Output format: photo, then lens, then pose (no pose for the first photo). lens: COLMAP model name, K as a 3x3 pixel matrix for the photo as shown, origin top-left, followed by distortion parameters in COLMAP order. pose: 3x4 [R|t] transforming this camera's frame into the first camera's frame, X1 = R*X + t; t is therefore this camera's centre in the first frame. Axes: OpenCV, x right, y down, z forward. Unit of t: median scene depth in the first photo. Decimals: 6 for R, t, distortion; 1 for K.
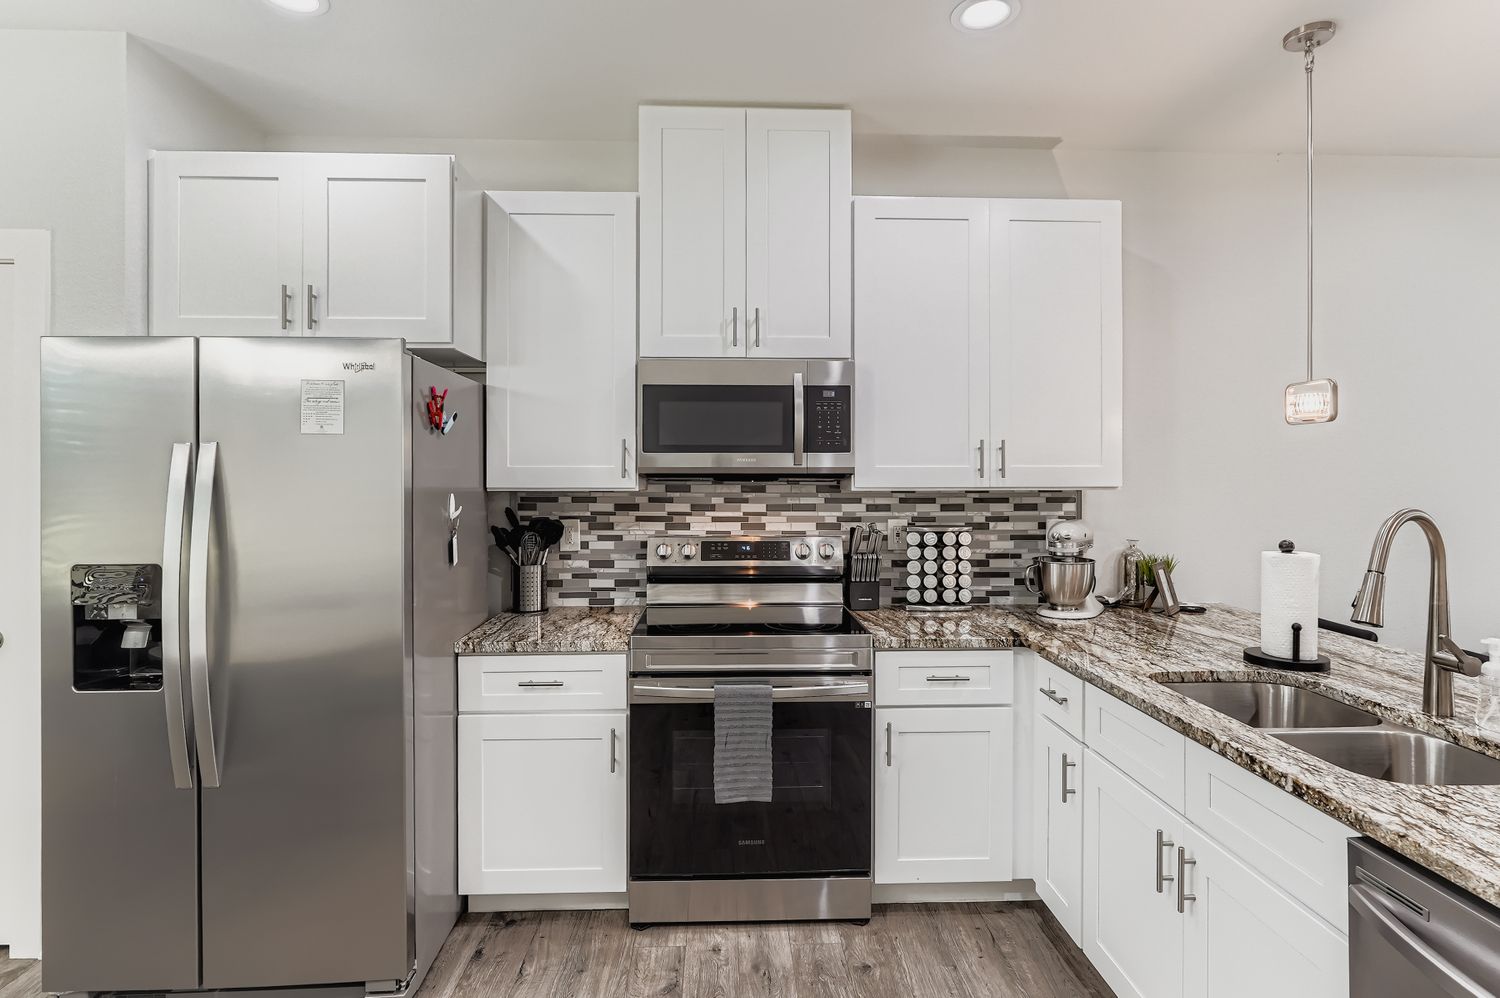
lens RADIAL K [[773.2, 0, 752.2], [0, 773.2, 477.1], [0, 0, 1]] dist [-0.006440, 0.000644]
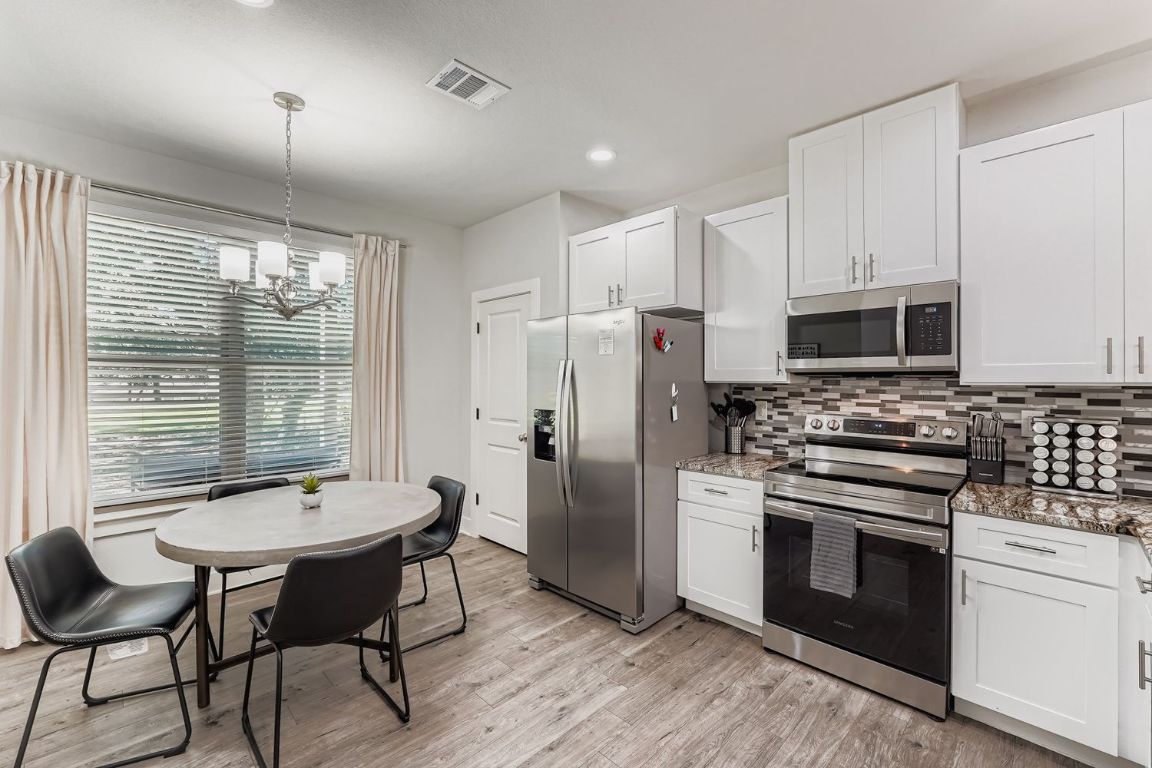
lens RADIAL K [[490.3, 0, 576.6], [0, 490.3, 379.9], [0, 0, 1]] dist [-0.008760, 0.002765]
pose [[0.673003, 0.002985, -0.739634, 0.333985], [-0.001689, 0.999995, 0.002499, 0.009882], [0.739638, -0.000433, 0.673005, 0.007385]]
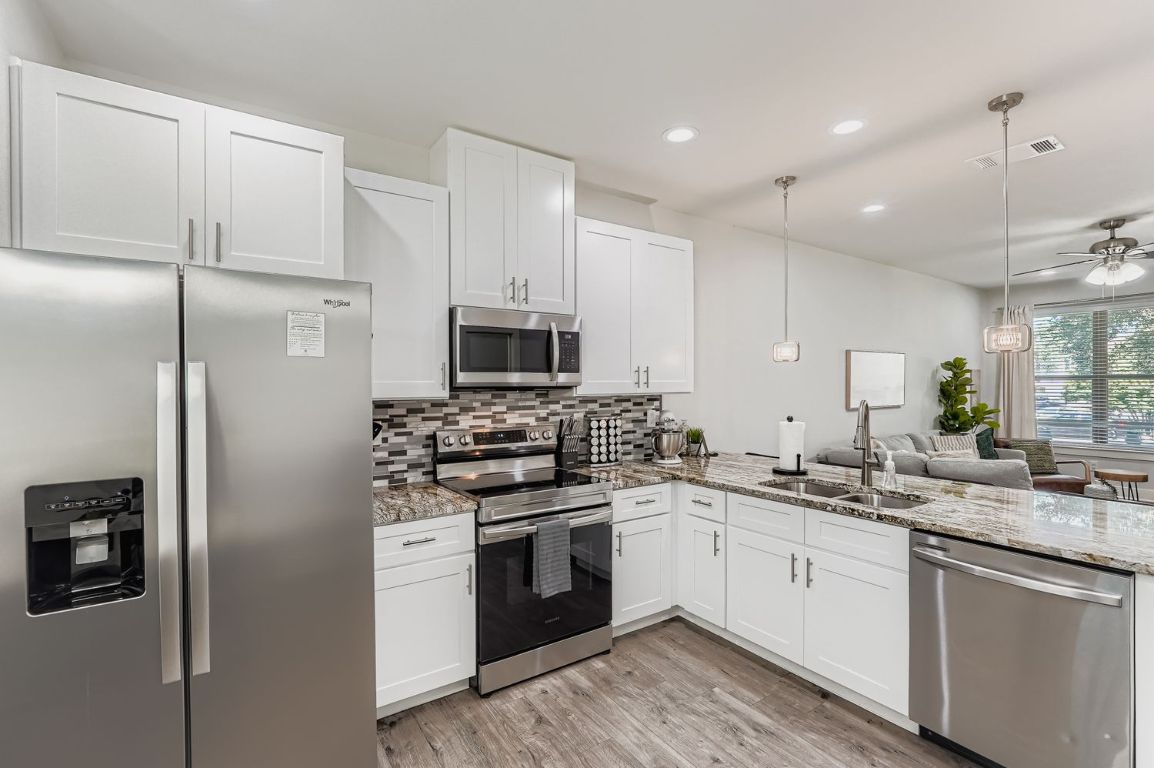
lens RADIAL K [[529.7, 0, 574.8], [0, 529.7, 388.2], [0, 0, 1]] dist [-0.011158, 0.002678]
pose [[0.846009, -0.007657, 0.533114, -0.524545], [0.005044, 0.999967, 0.006358, -0.007510], [-0.533145, -0.002690, 0.846020, 0.060962]]
